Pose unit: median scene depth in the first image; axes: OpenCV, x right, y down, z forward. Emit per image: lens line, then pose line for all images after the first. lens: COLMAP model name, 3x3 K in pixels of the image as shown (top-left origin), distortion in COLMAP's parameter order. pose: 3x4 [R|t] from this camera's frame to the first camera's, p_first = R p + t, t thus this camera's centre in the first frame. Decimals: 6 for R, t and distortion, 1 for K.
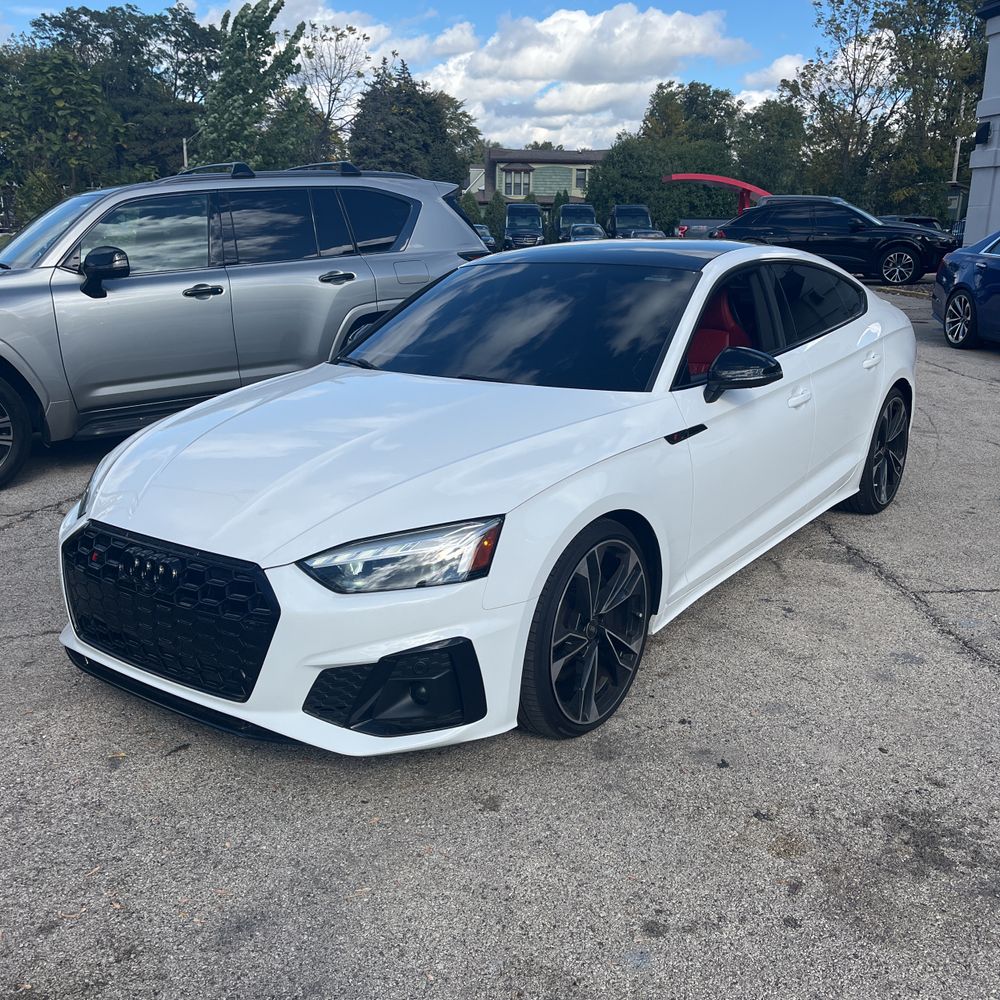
lens RADIAL K [[1003.7, 0, 500.0], [0, 1003.7, 500.0], [0, 0, 1]] dist [0.091781, -0.101534]
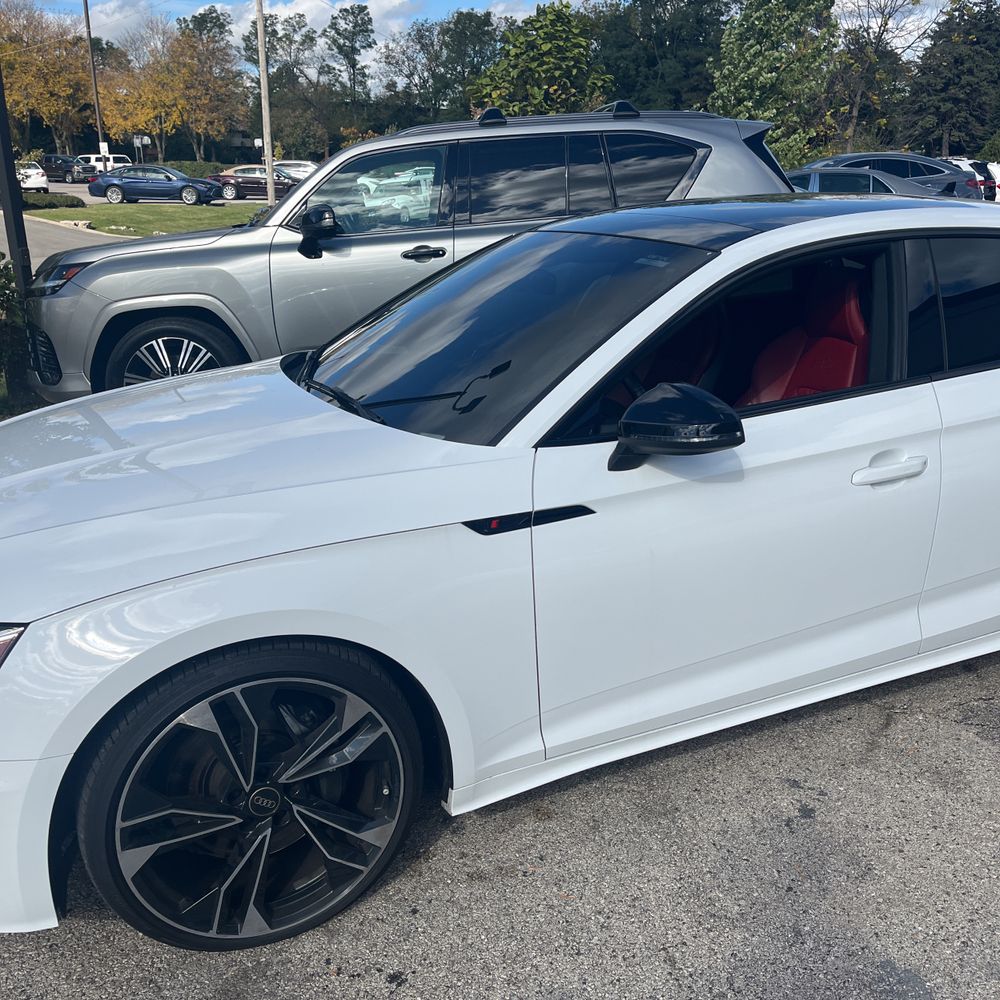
lens RADIAL K [[1003.7, 0, 500.0], [0, 1003.7, 500.0], [0, 0, 1]] dist [0.091781, -0.101534]
pose [[0.871188, 0.142838, -0.469712, 0.234776], [-0.121280, 0.989703, 0.076024, -0.062828], [0.475735, -0.009264, 0.879540, 0.225986]]
